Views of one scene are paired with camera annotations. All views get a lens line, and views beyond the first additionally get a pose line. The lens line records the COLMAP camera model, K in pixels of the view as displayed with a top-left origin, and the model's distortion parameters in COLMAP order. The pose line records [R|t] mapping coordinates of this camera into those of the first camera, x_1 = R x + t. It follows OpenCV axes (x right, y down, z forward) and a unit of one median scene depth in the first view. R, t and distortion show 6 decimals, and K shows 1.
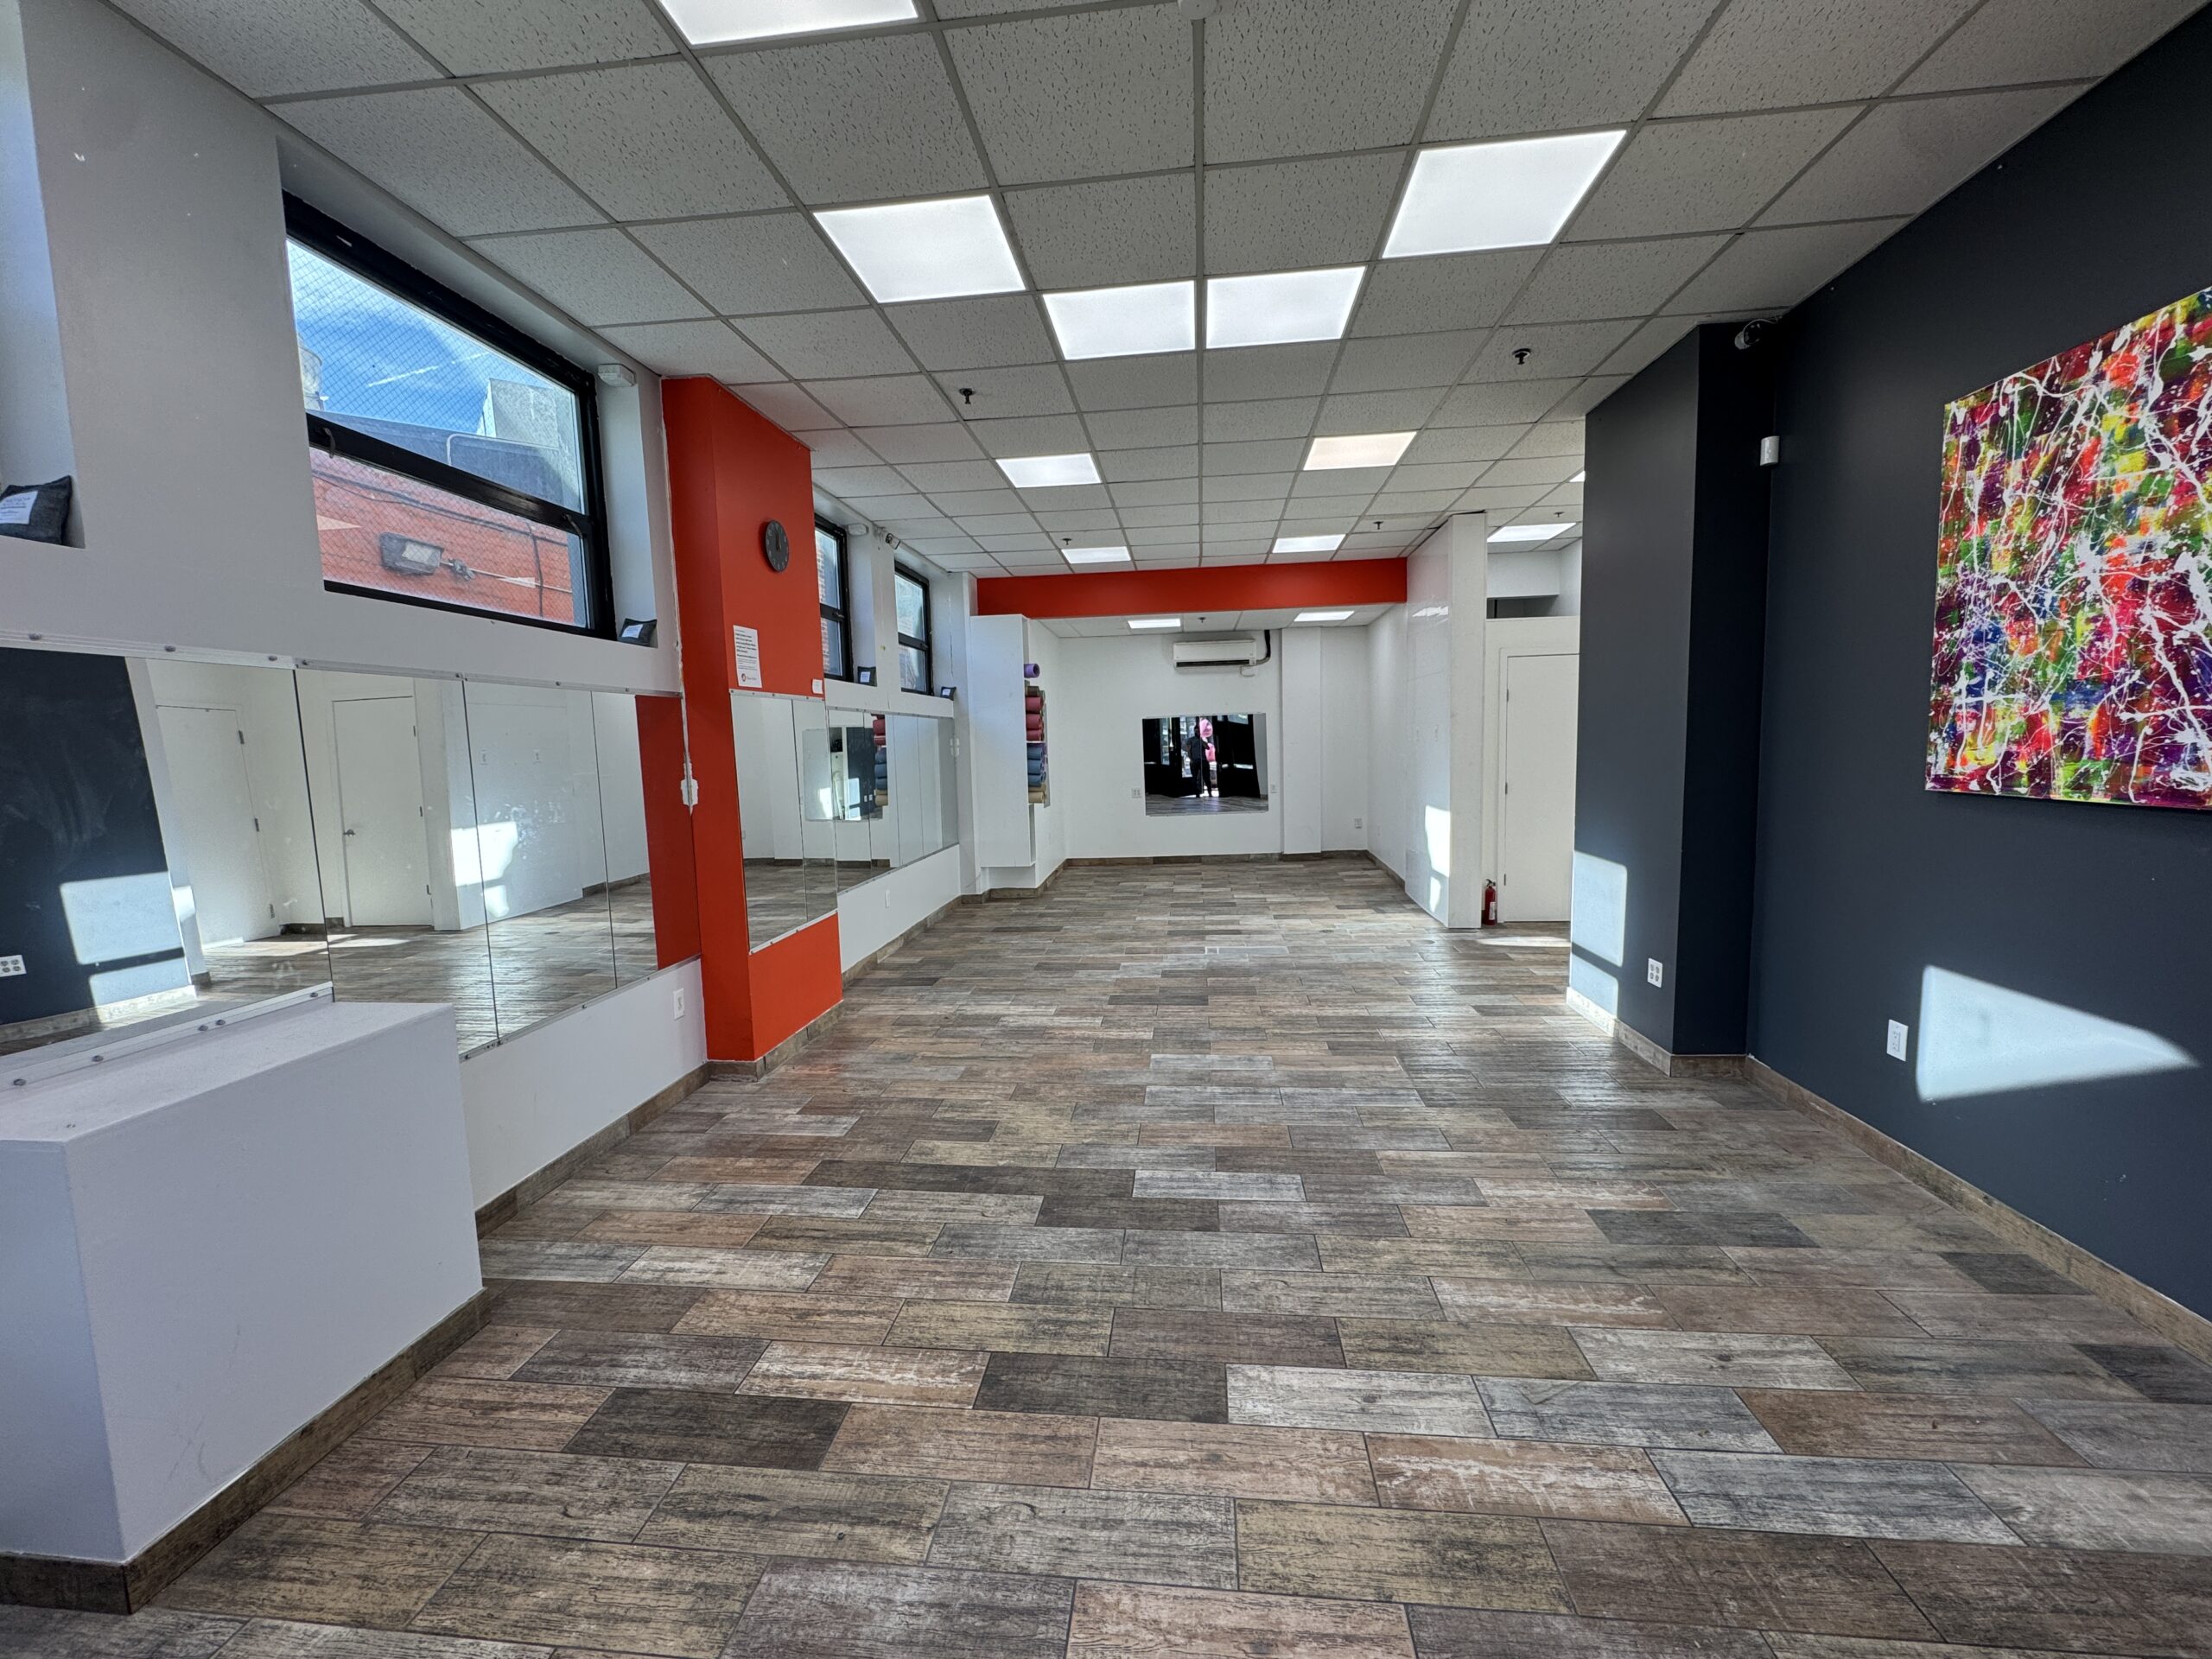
lens RADIAL K [[878.0, 0, 1105.7], [0, 878.0, 829.0], [0, 0, 1]] dist [-0.002026, 0.000192]
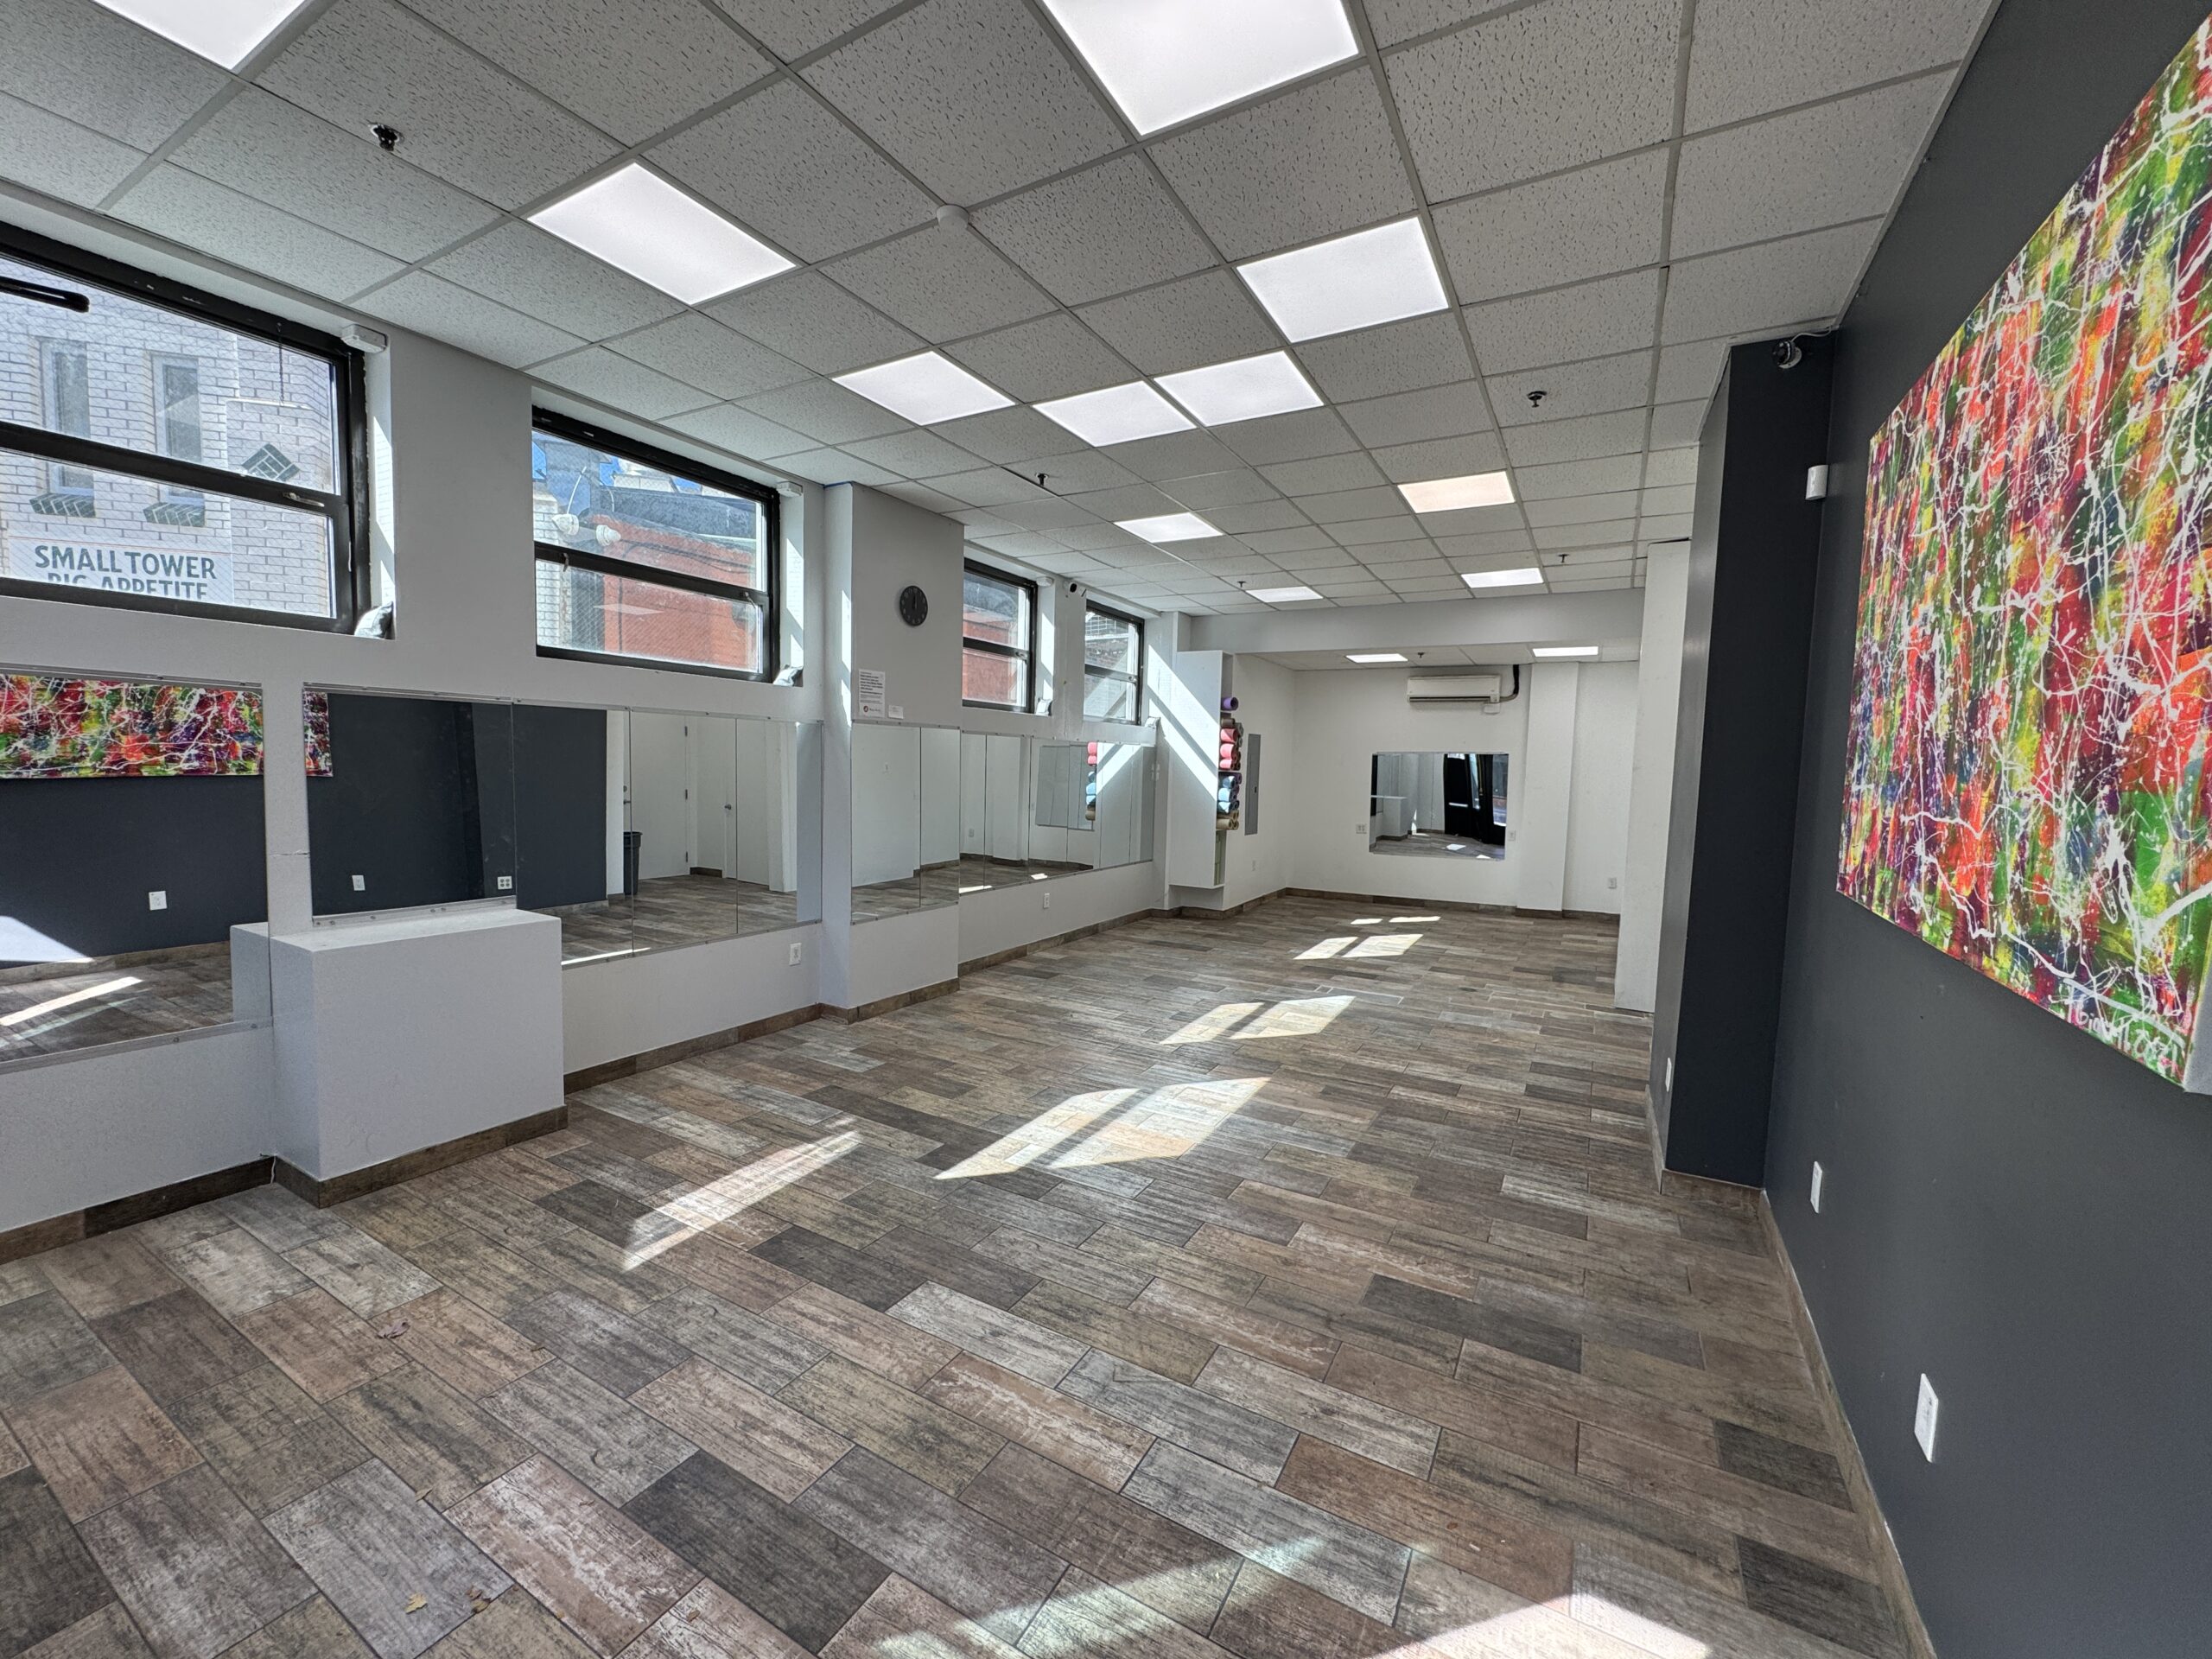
lens RADIAL K [[878.0, 0, 1106.7], [0, 878.0, 828.9], [0, 0, 1]] dist [-0.002026, 0.000192]
pose [[0.914365, 0.082273, -0.396443, 0.486606], [-0.091871, 0.995757, -0.005246, -0.027072], [0.394329, 0.041219, 0.918044, -0.042062]]
